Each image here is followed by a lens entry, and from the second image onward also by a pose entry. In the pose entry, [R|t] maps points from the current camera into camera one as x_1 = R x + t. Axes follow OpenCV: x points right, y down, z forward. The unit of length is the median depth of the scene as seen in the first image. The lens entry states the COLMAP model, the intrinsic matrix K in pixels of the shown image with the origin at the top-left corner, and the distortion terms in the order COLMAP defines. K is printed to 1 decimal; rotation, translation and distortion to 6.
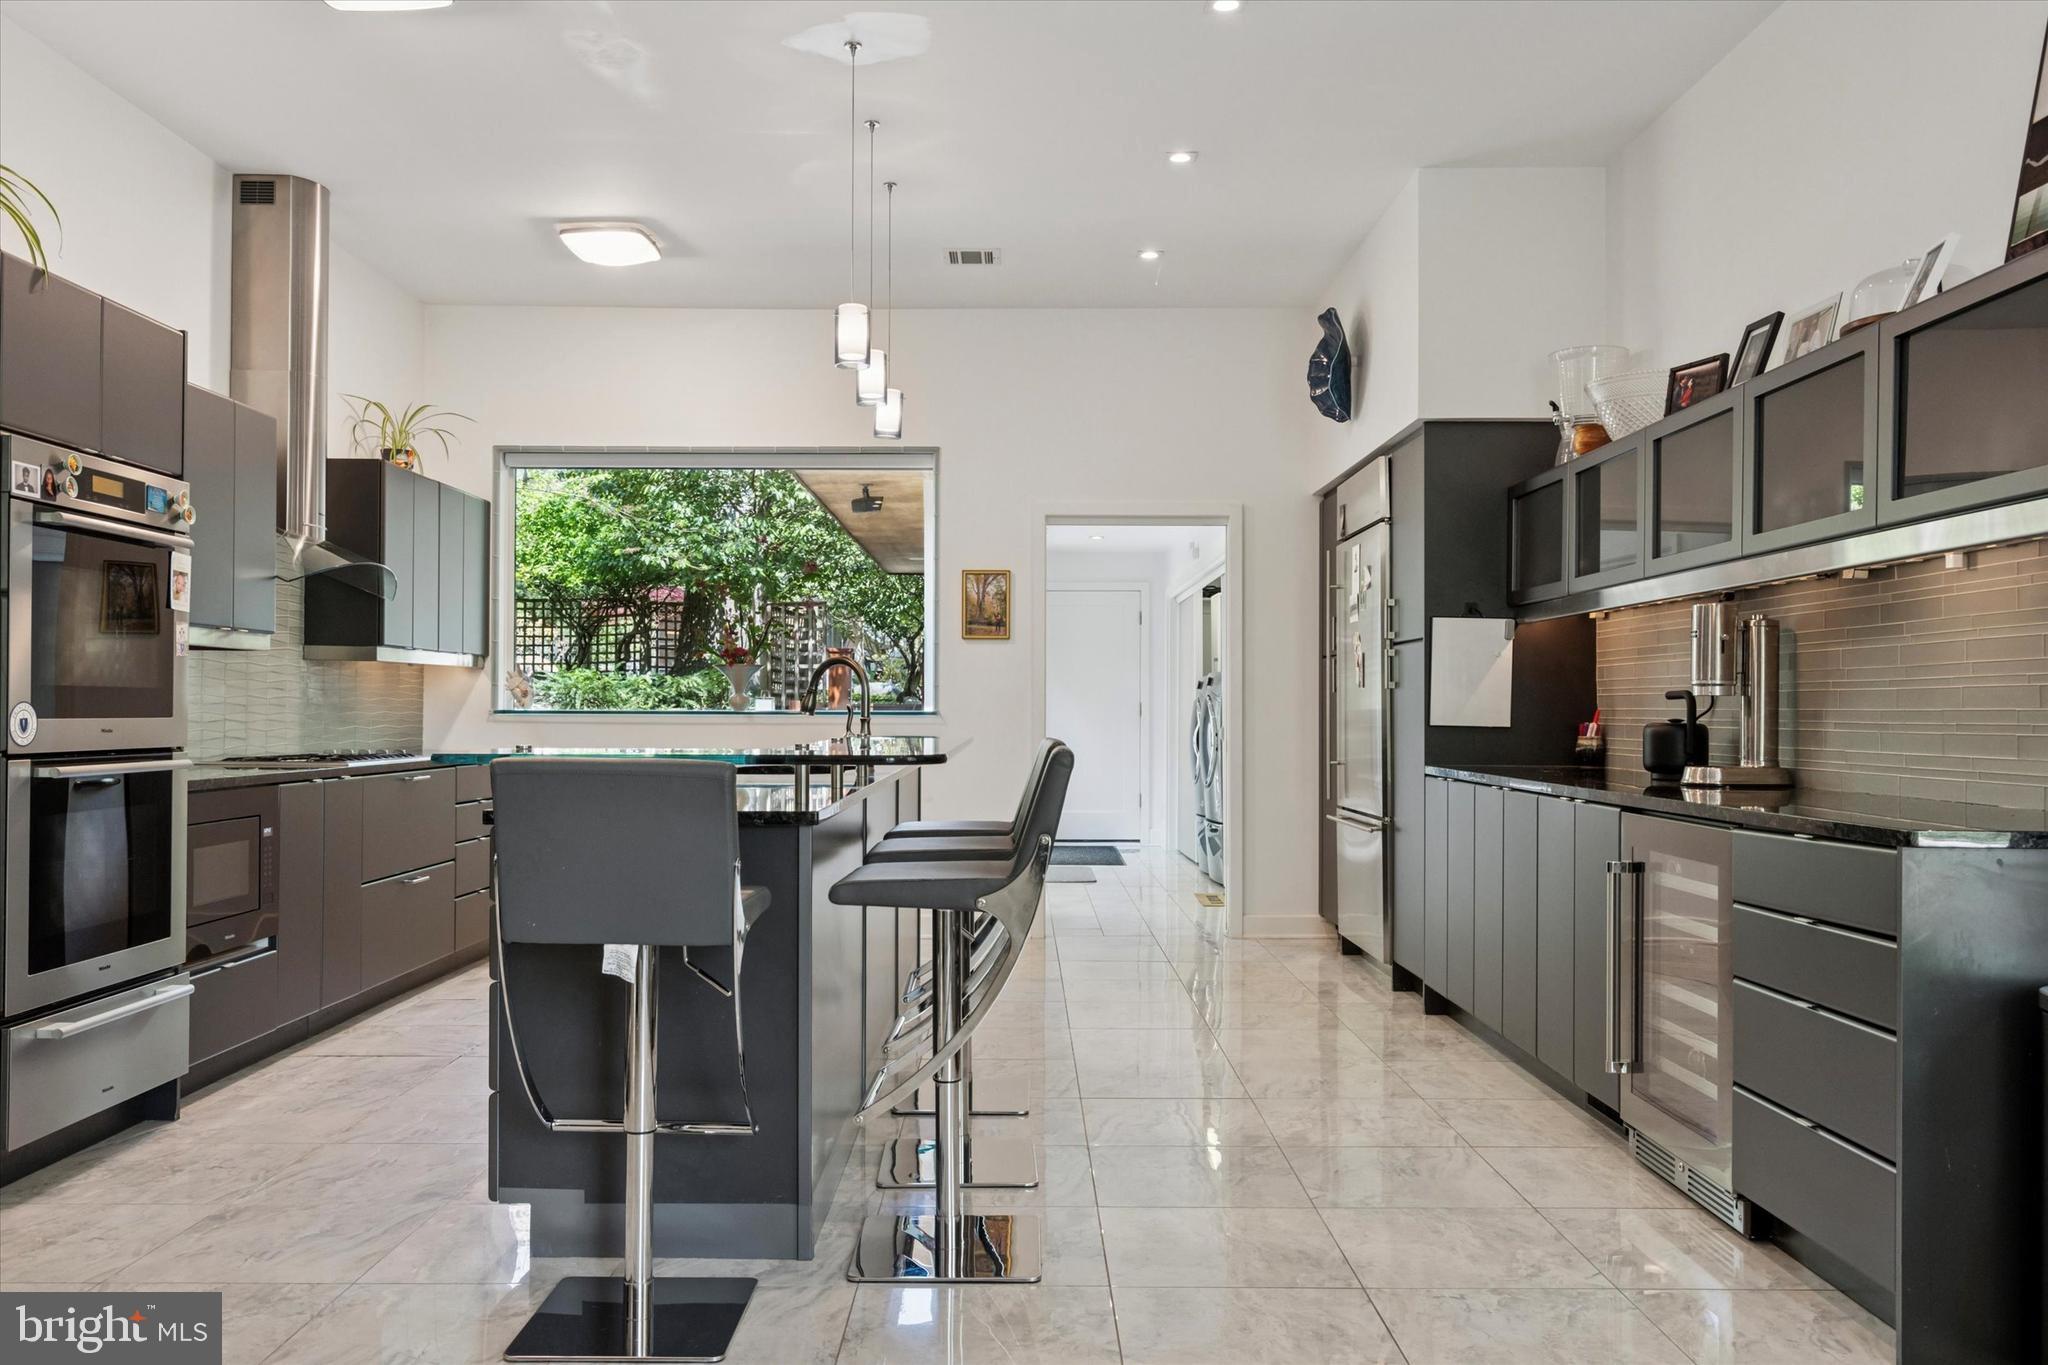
lens RADIAL K [[1577.4, 0, 1025.1], [0, 1577.4, 715.9], [0, 0, 1]] dist [0.002908, 0.003777]
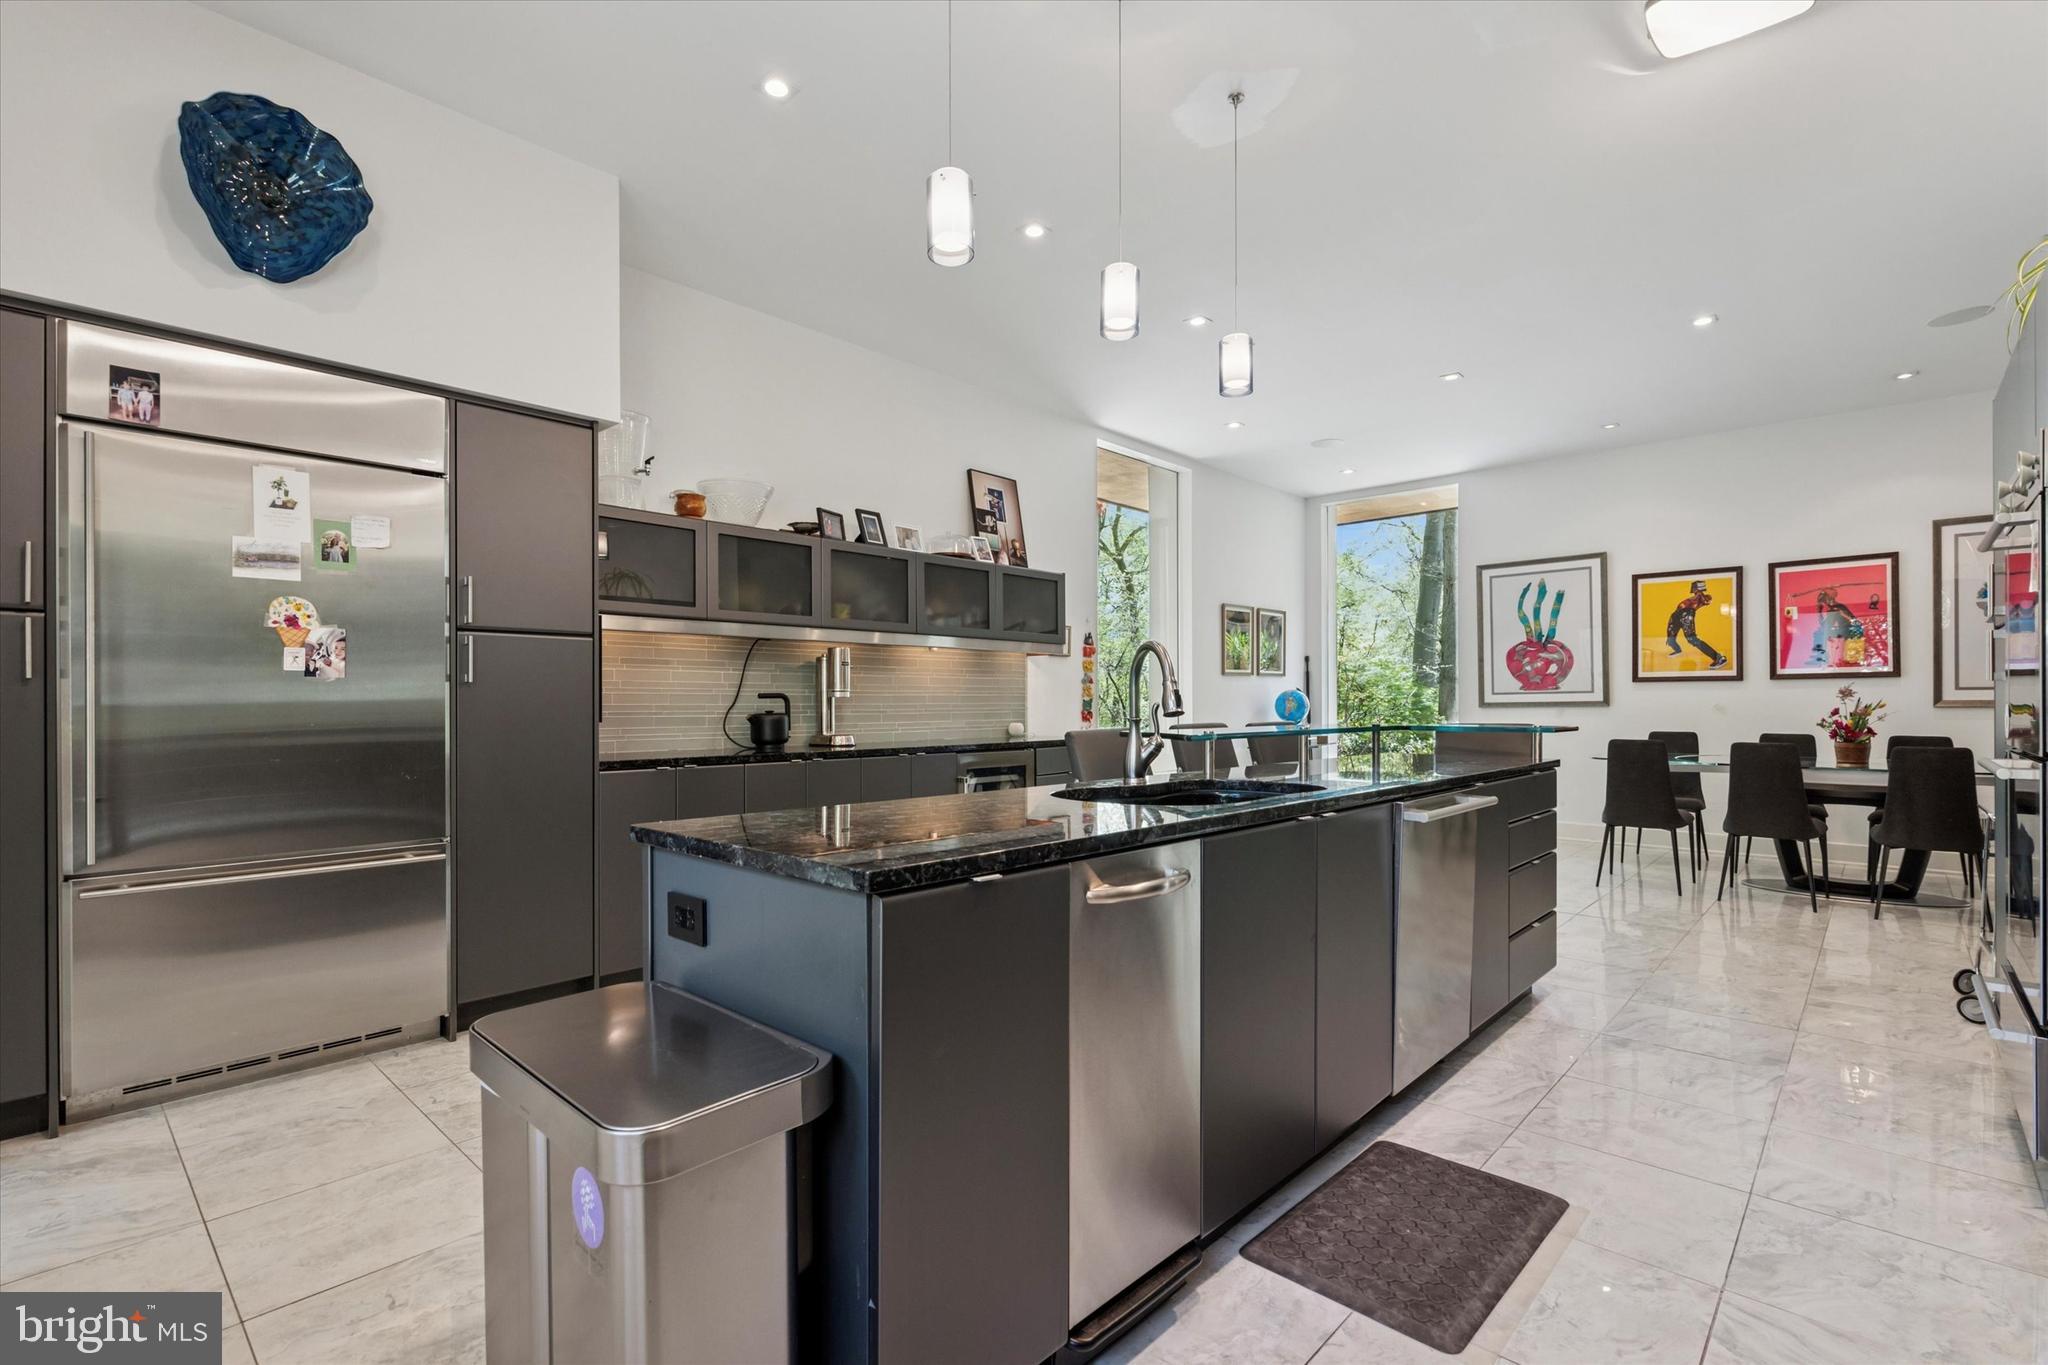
lens RADIAL K [[933.7, 0, 1031.4], [0, 933.7, 692.5], [0, 0, 1]] dist [-0.003540, 0.000146]
pose [[-0.731291, -0.000214, 0.682066, -0.354068], [-0.001777, 0.999997, -0.001592, -0.012933], [-0.682064, -0.002376, -0.731289, 1.240441]]
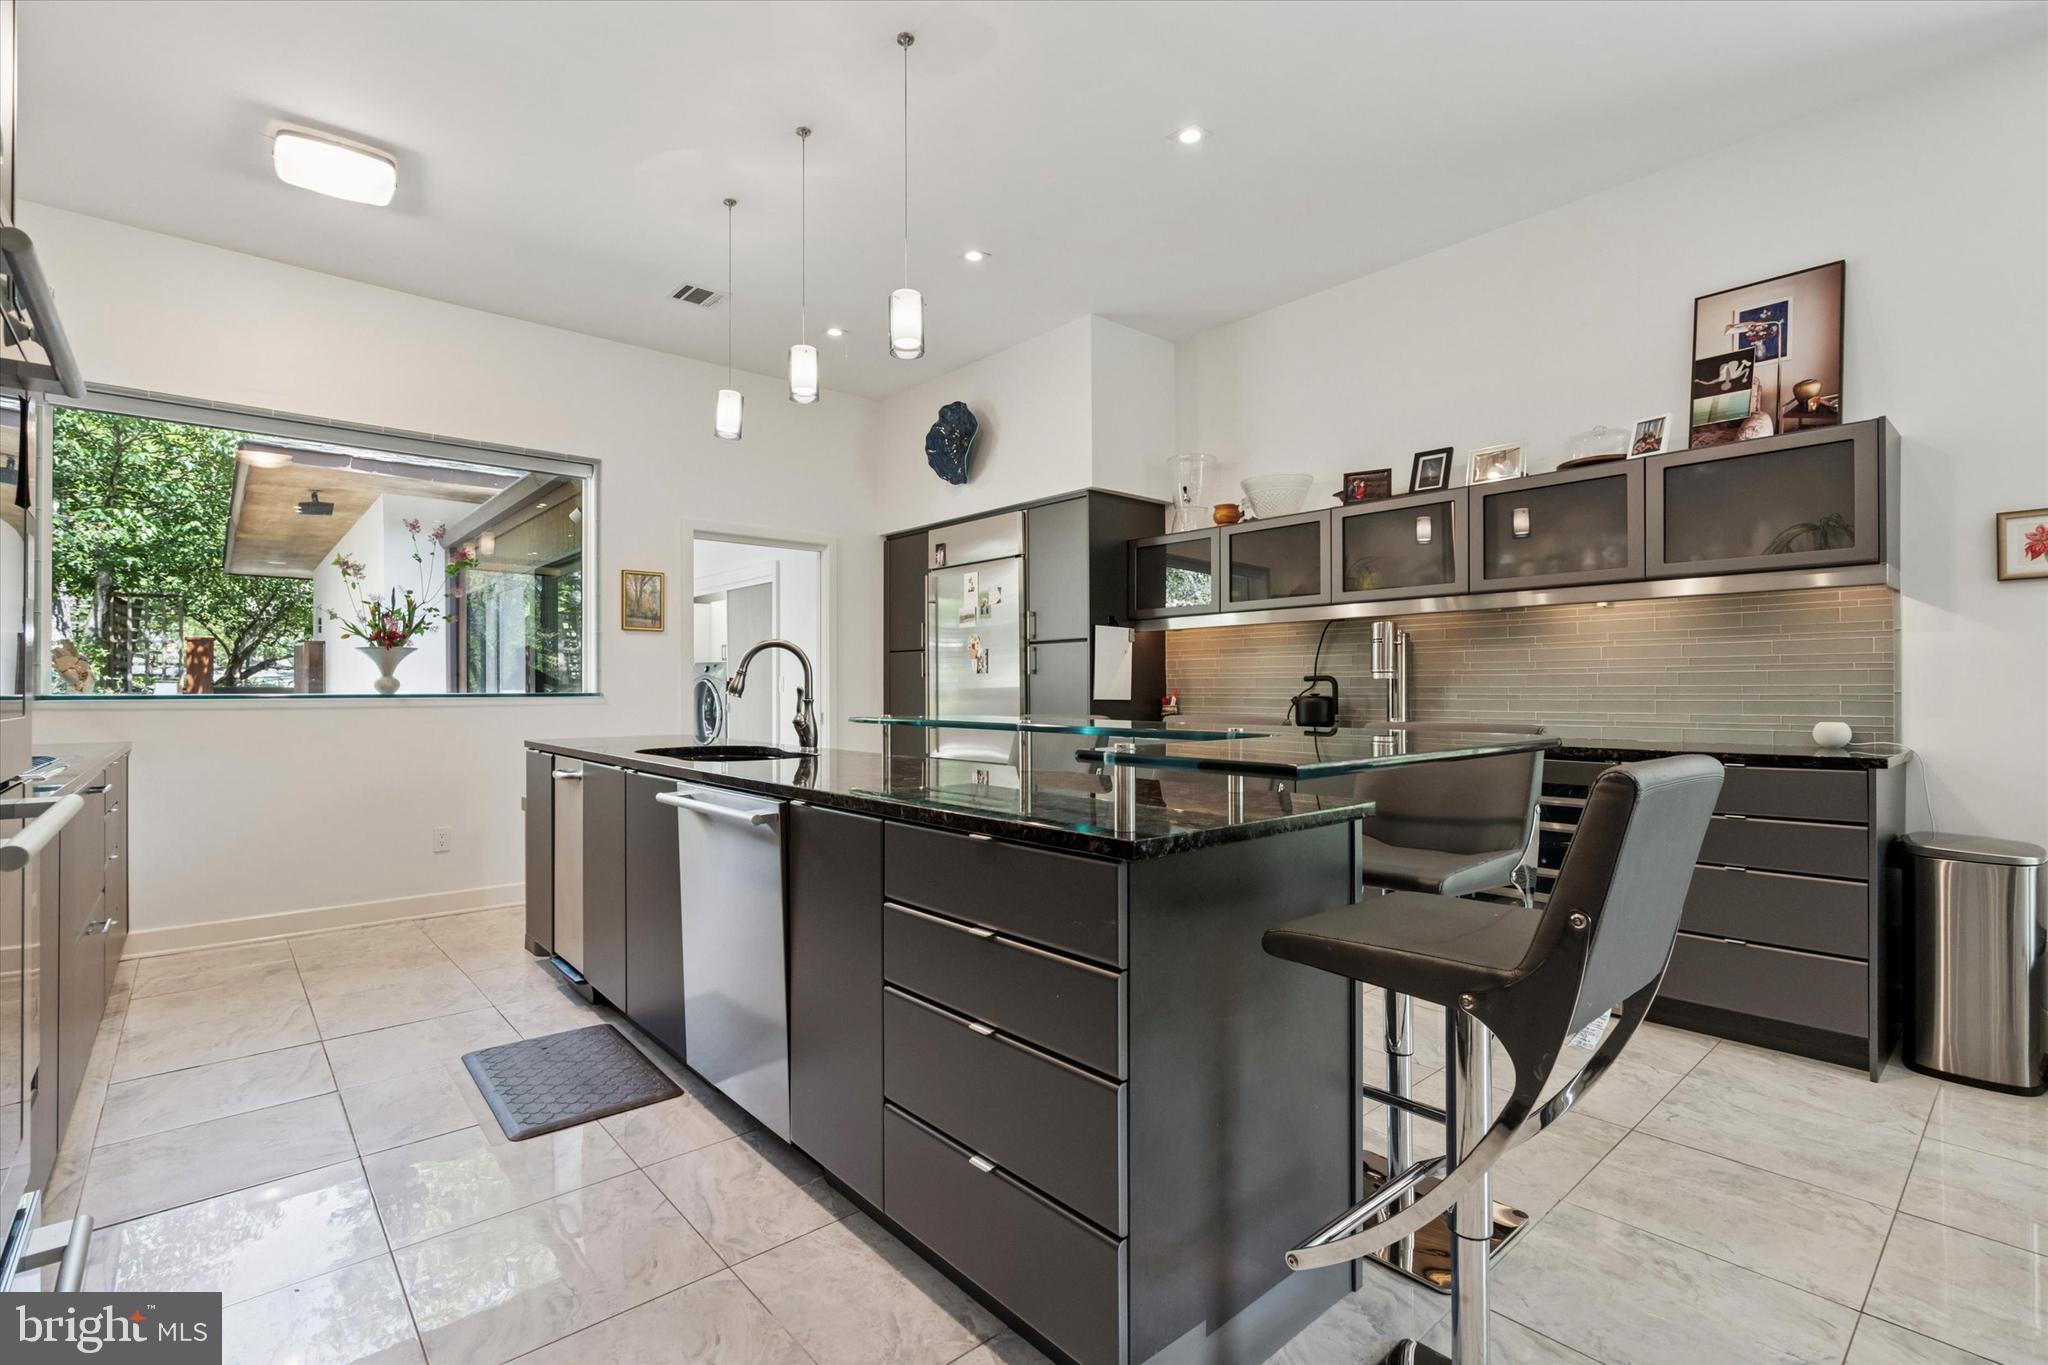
lens RADIAL K [[933.7, 0, 1031.4], [0, 933.7, 692.5], [0, 0, 1]] dist [-0.003540, 0.000146]
pose [[0.752810, -0.008065, 0.658189, -0.349471], [0.007979, 0.999963, 0.003126, -0.003542], [-0.658190, 0.002898, 0.752846, 0.387871]]
